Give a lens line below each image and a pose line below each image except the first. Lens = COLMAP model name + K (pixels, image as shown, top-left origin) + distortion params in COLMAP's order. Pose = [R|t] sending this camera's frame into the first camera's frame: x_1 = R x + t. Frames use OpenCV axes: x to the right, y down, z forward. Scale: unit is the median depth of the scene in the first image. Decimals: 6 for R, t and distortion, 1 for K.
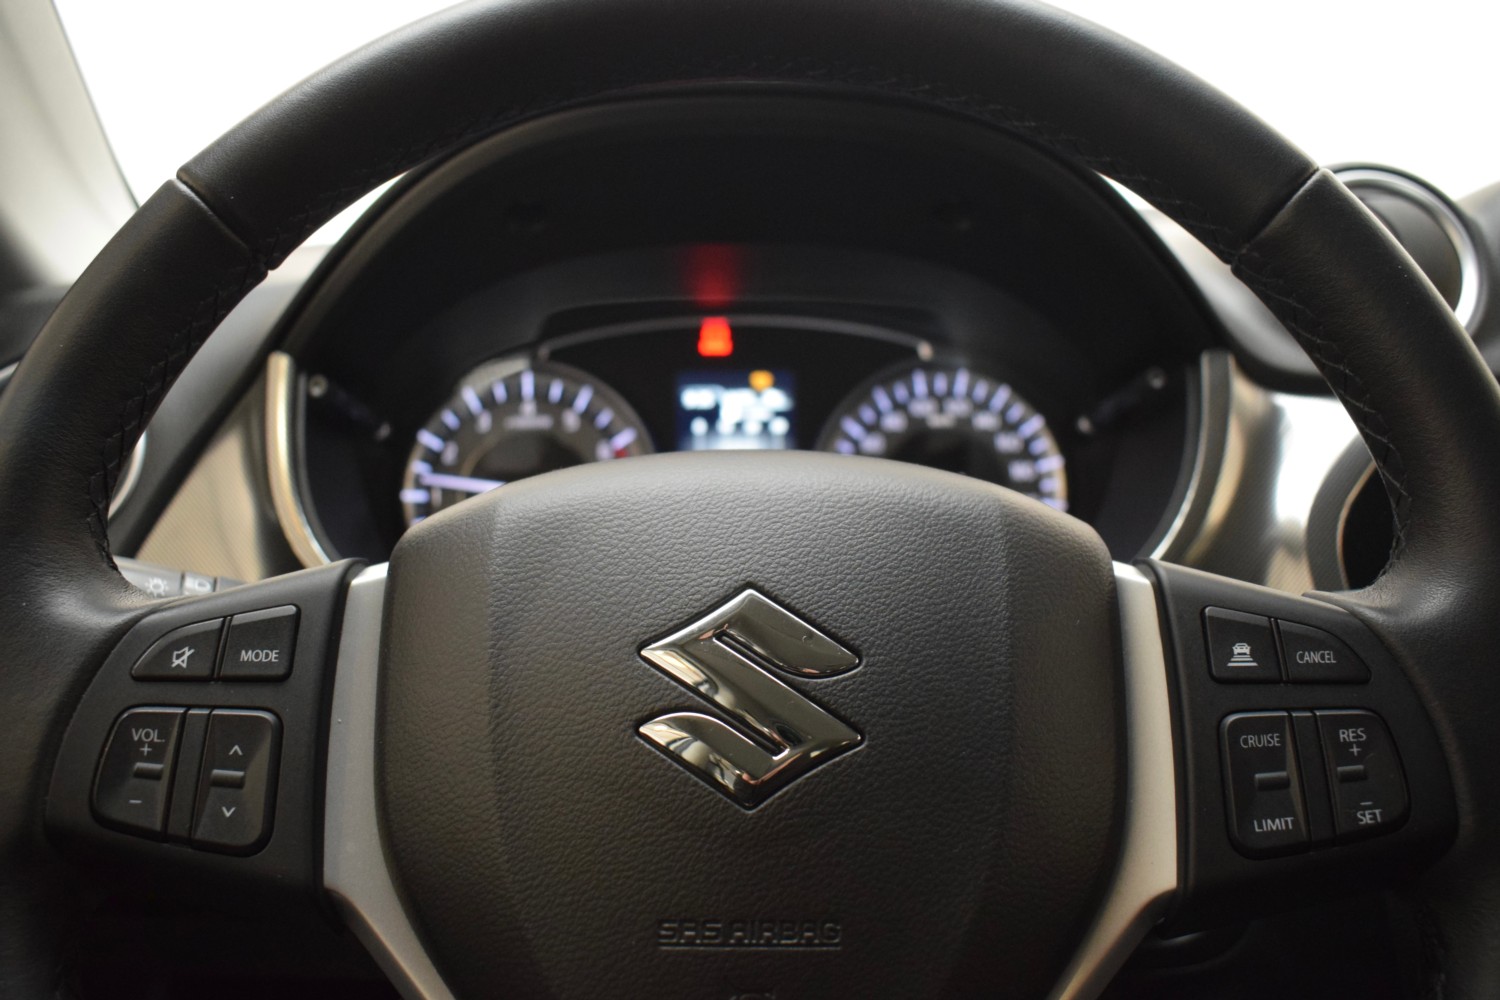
lens RADIAL K [[1312.3, 0, 749.7], [0, 1312.3, 495.8], [0, 0, 1]] dist [-0.093198, -0.000394]
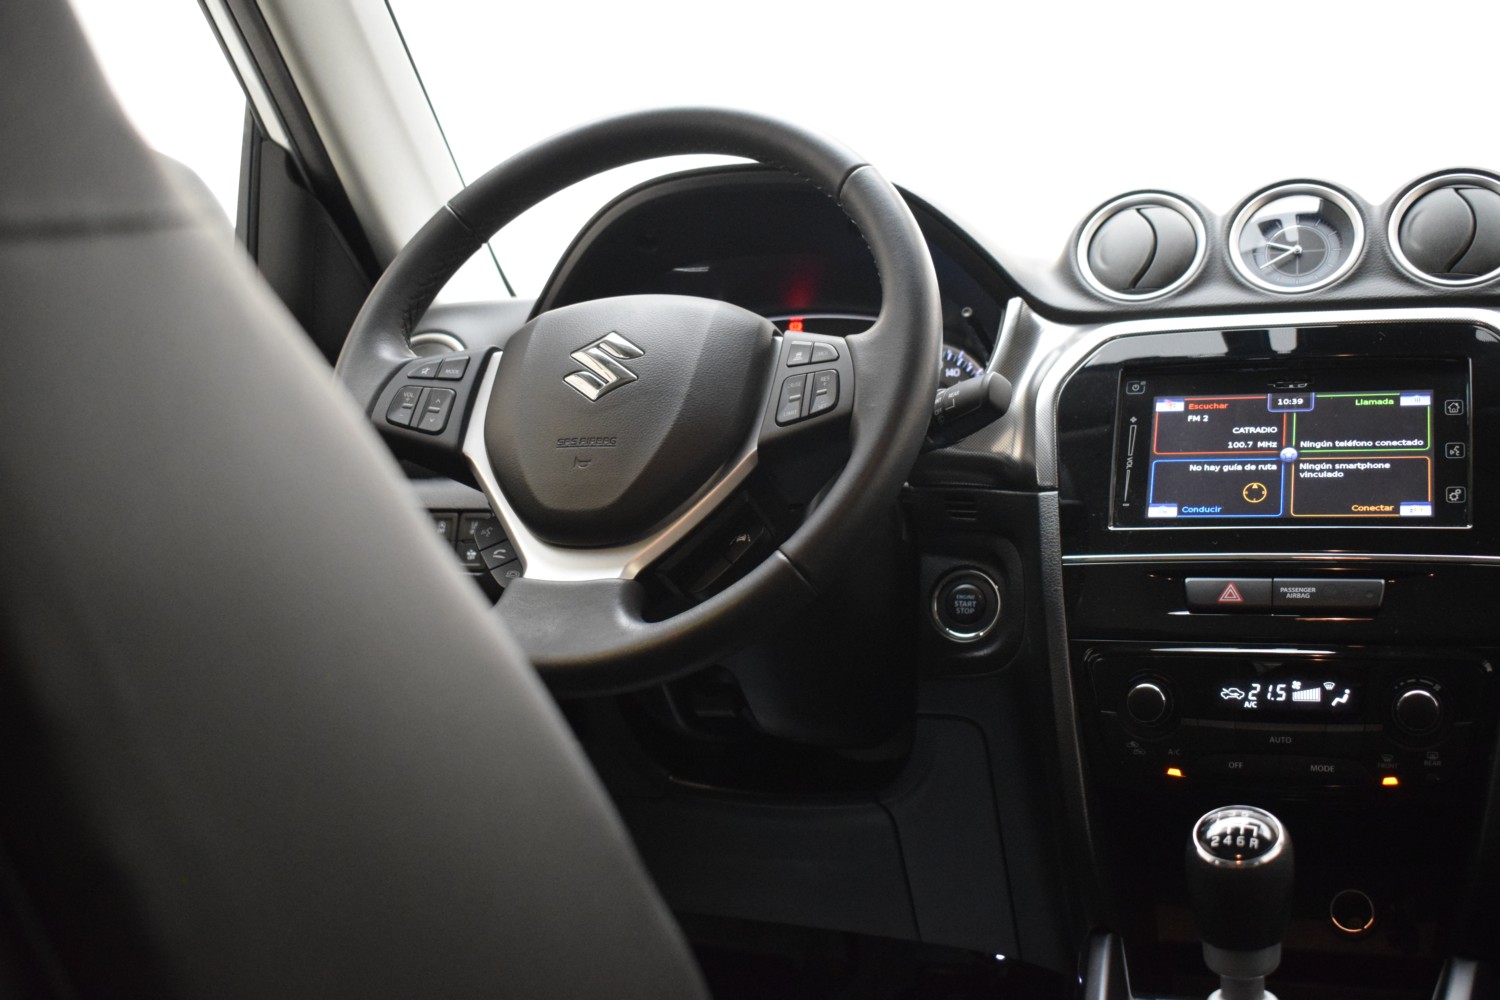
lens RADIAL K [[1798.6, 0, 757.6], [0, 1798.6, 490.8], [0, 0, 1]] dist [-0.007921, 0.000000]
pose [[0.921881, -0.009186, -0.387363, 1.631517], [-0.066255, 0.981258, -0.180949, 0.995096], [0.381766, 0.192478, 0.903995, -2.055513]]
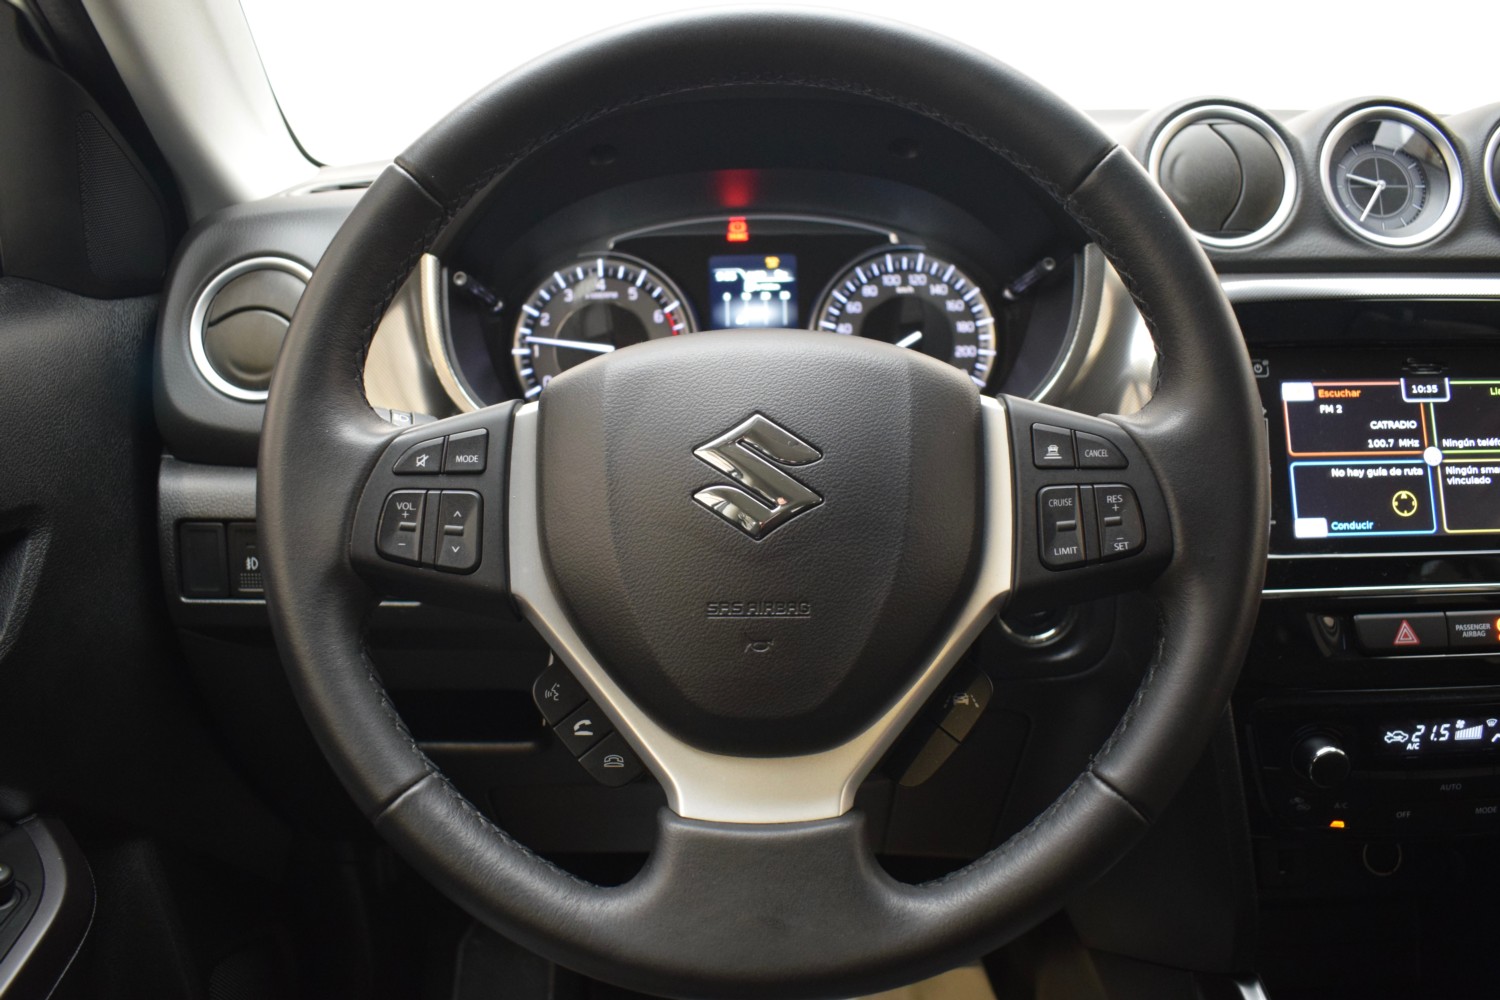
lens RADIAL K [[1218.4, 0, 742.4], [0, 1218.4, 508.8], [0, 0, 1]] dist [-0.080603, 0.010387]
pose [[0.999546, -0.009308, -0.028666, 0.024127], [0.013383, 0.989277, 0.145436, -0.037367], [0.027005, -0.145753, 0.988952, -0.566969]]
